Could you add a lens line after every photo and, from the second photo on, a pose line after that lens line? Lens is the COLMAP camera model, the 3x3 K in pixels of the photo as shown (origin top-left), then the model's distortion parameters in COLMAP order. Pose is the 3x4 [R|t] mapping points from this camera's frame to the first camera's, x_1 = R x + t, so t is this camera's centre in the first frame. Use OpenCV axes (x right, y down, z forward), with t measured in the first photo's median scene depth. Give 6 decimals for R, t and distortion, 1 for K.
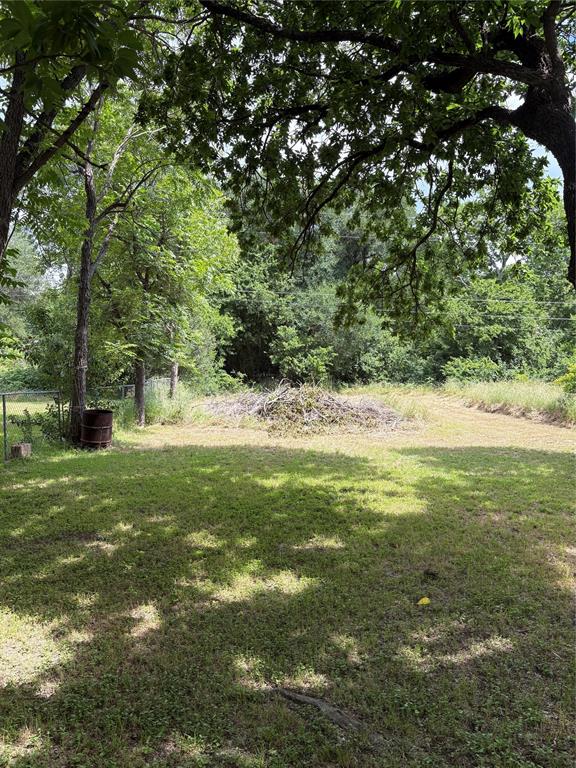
lens RADIAL K [[573.6, 0, 288.6], [0, 573.6, 384.1], [0, 0, 1]] dist [0.009888, -0.010593]
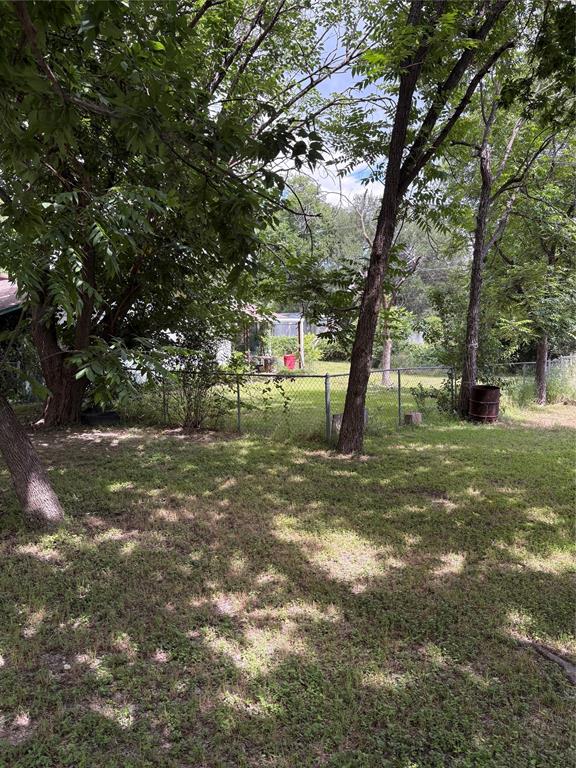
lens RADIAL K [[573.6, 0, 287.2], [0, 573.6, 383.7], [0, 0, 1]] dist [0.009888, -0.010593]
pose [[0.760119, 0.031933, -0.648998, 0.109940], [-0.006168, 0.999101, 0.041934, -0.000270], [0.649754, -0.027872, 0.759633, -0.038522]]
